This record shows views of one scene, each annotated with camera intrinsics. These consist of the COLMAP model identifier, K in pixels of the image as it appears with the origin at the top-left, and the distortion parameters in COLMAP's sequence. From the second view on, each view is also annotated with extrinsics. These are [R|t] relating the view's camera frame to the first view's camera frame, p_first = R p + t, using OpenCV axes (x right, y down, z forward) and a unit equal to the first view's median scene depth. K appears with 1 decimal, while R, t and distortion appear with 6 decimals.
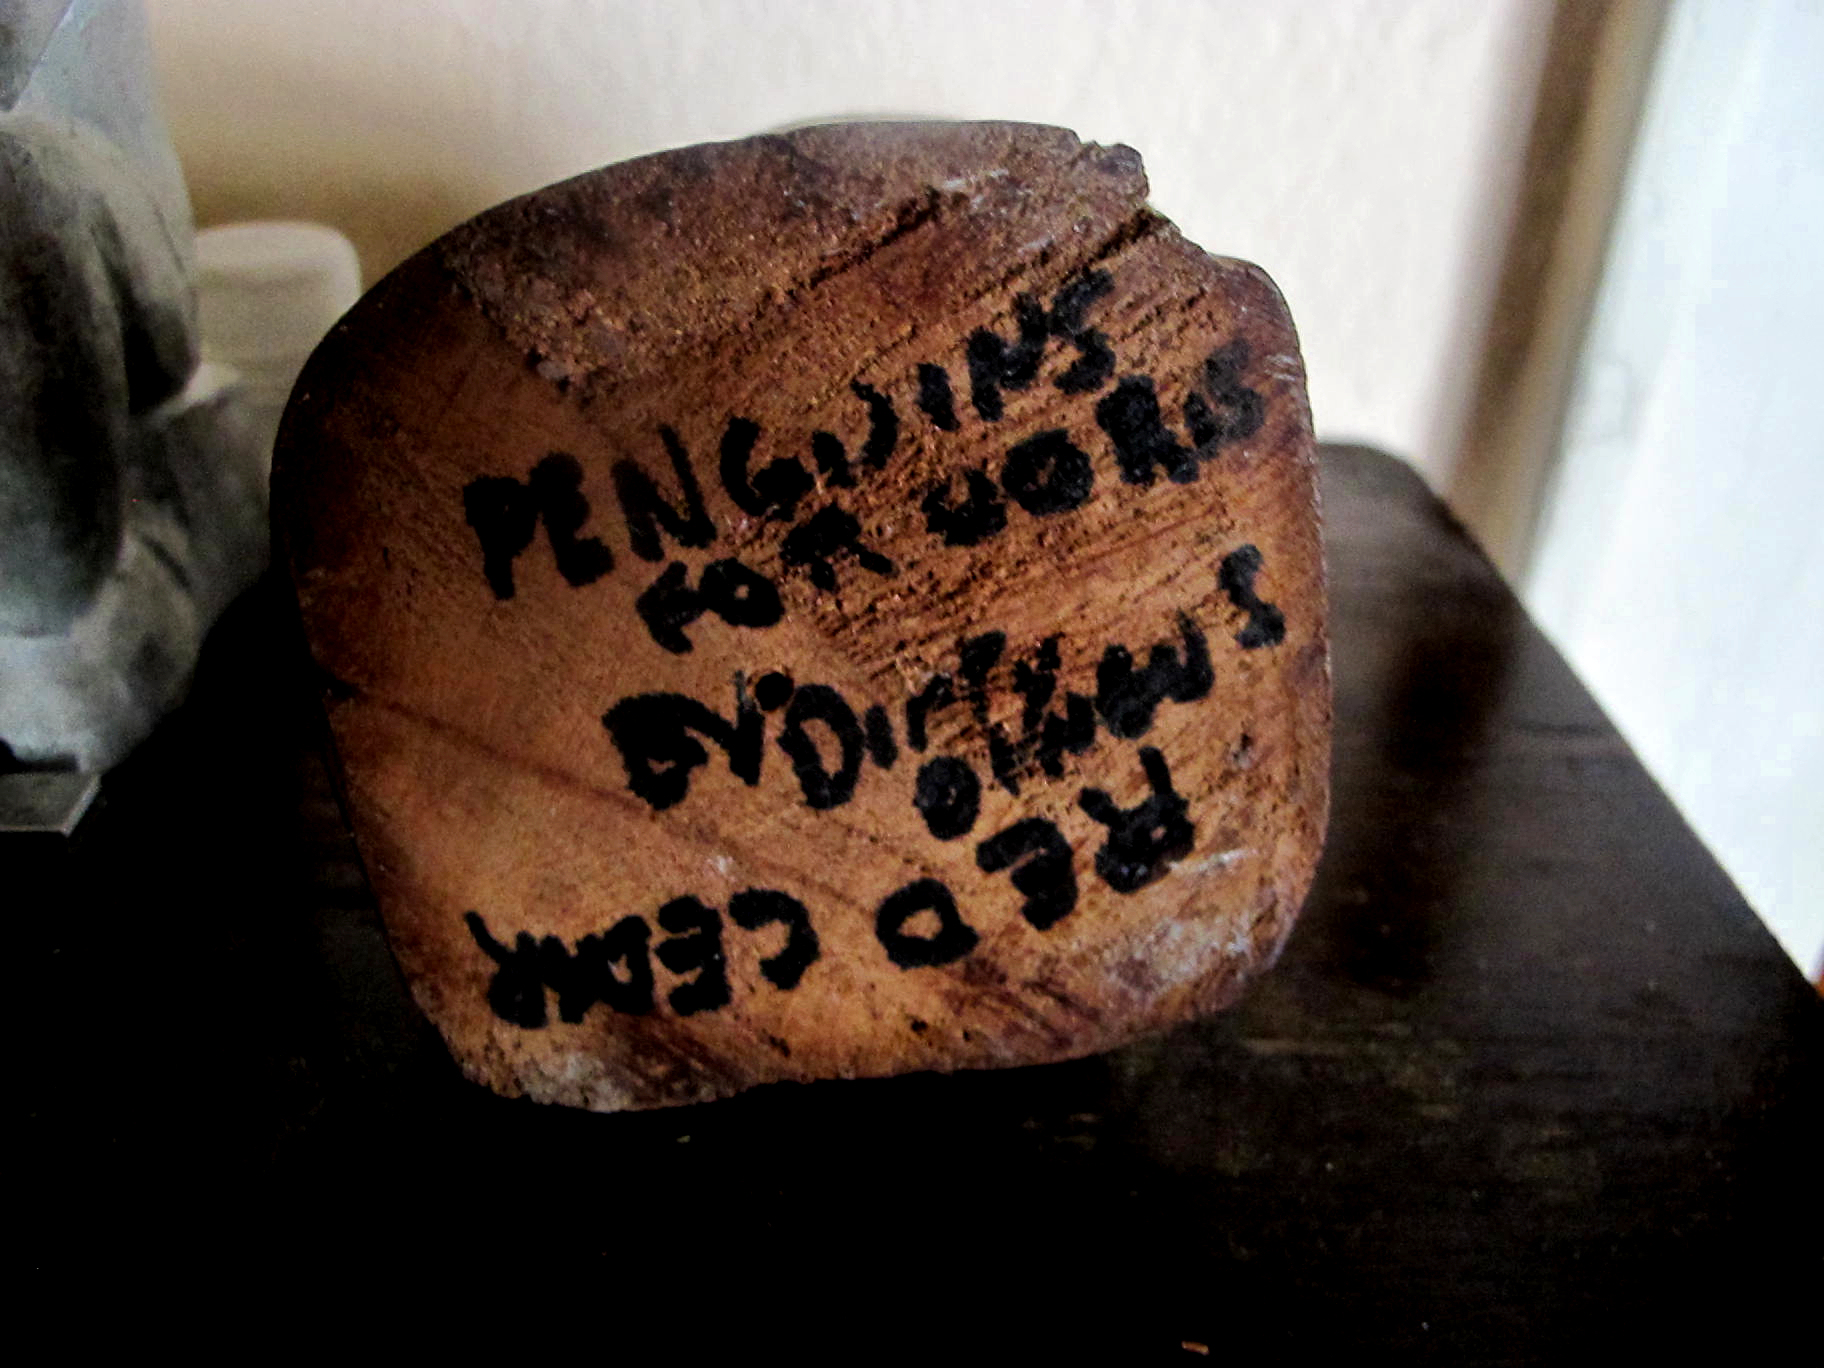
lens RADIAL K [[1544.0, 0, 912.0], [0, 1544.0, 684.0], [0, 0, 1]] dist [-0.155875, 0.117452]
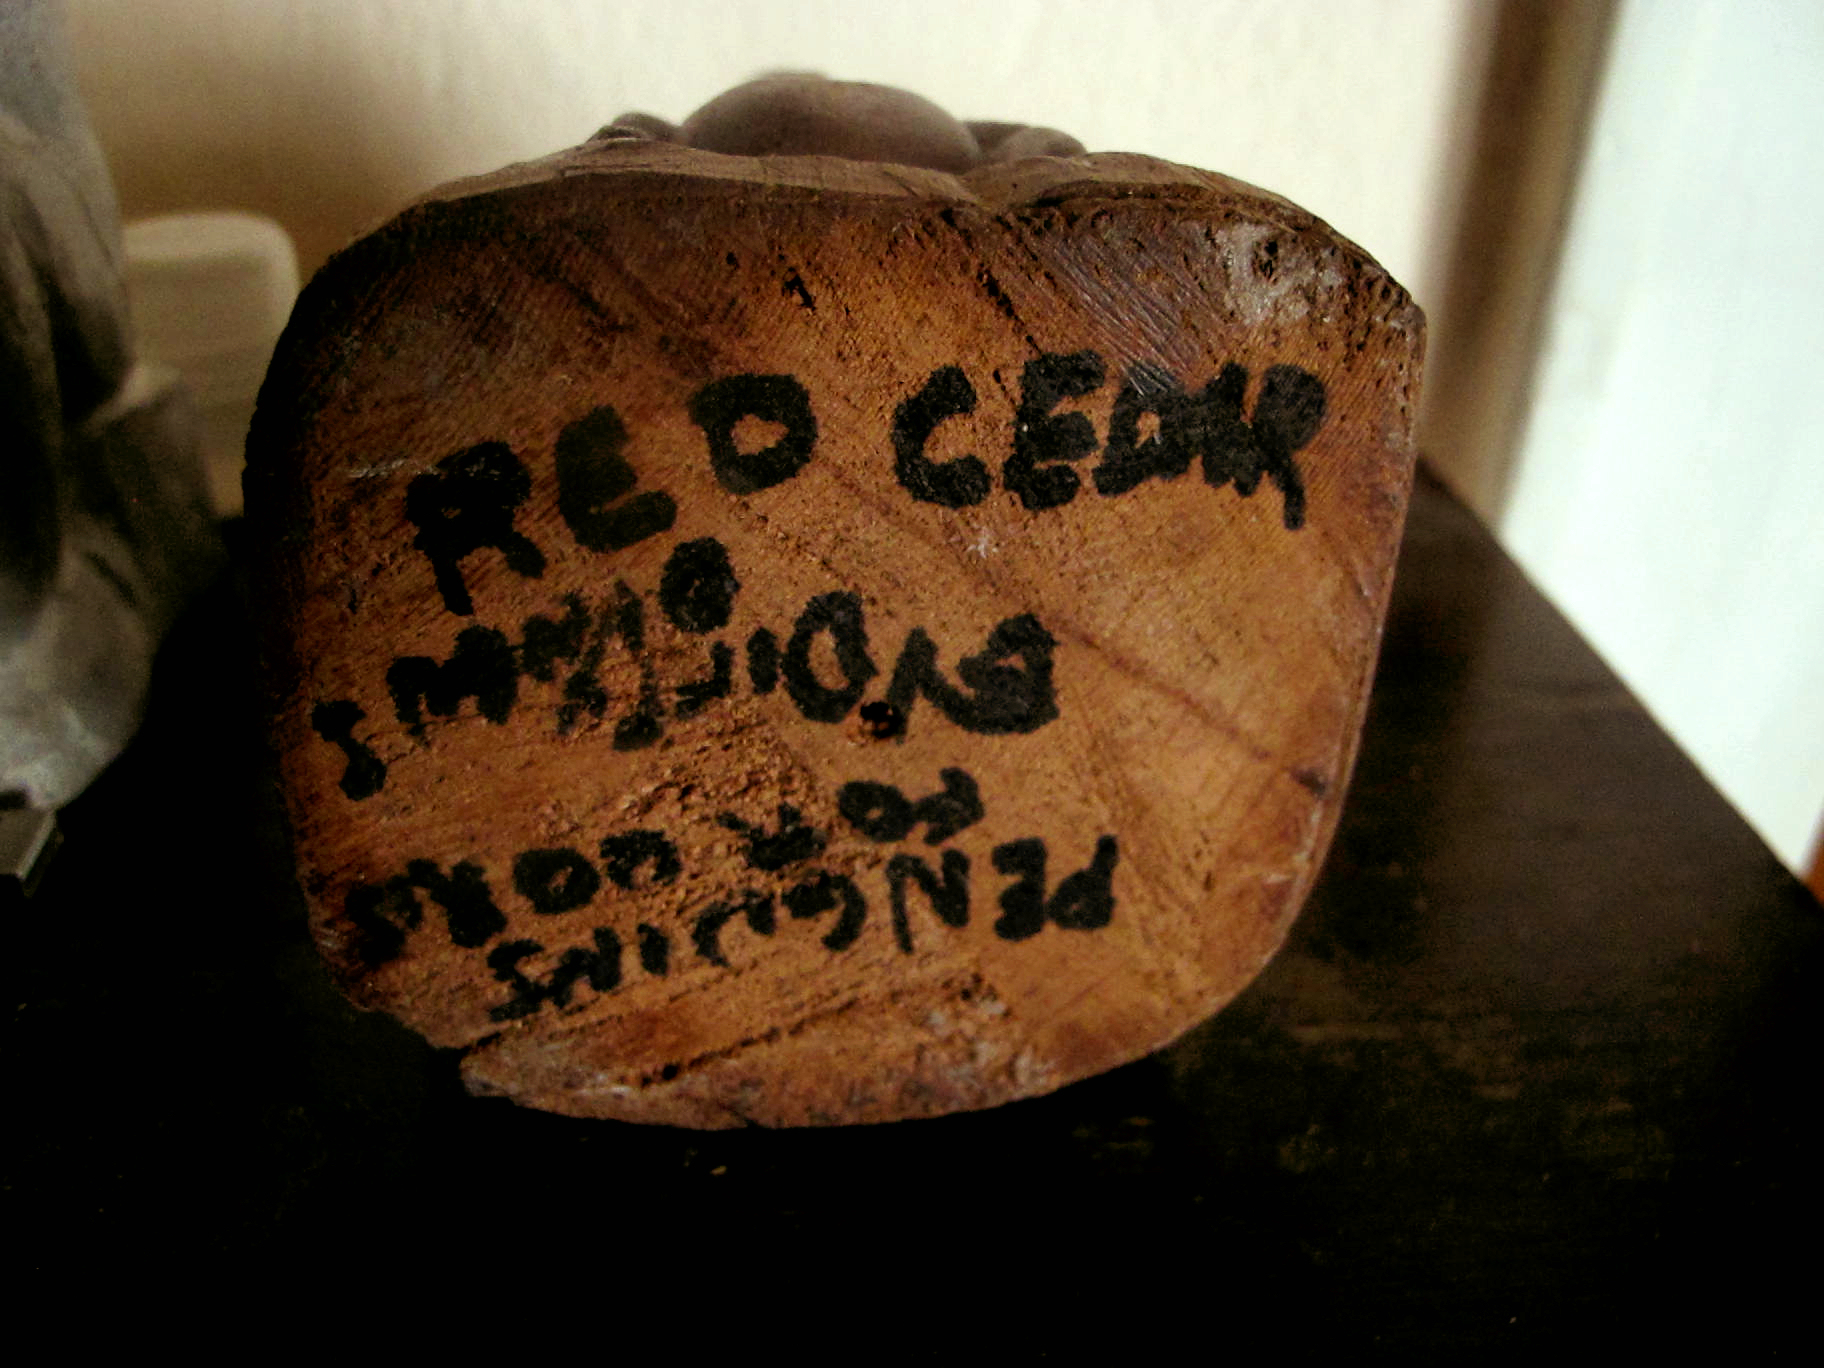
lens RADIAL K [[1544.0, 0, 912.0], [0, 1544.0, 684.0], [0, 0, 1]] dist [-0.155875, 0.117452]
pose [[-0.974611, -0.149590, -0.166601, 0.042821], [0.223656, -0.615388, -0.755827, 0.722017], [0.010540, -0.773899, 0.633221, 0.424140]]
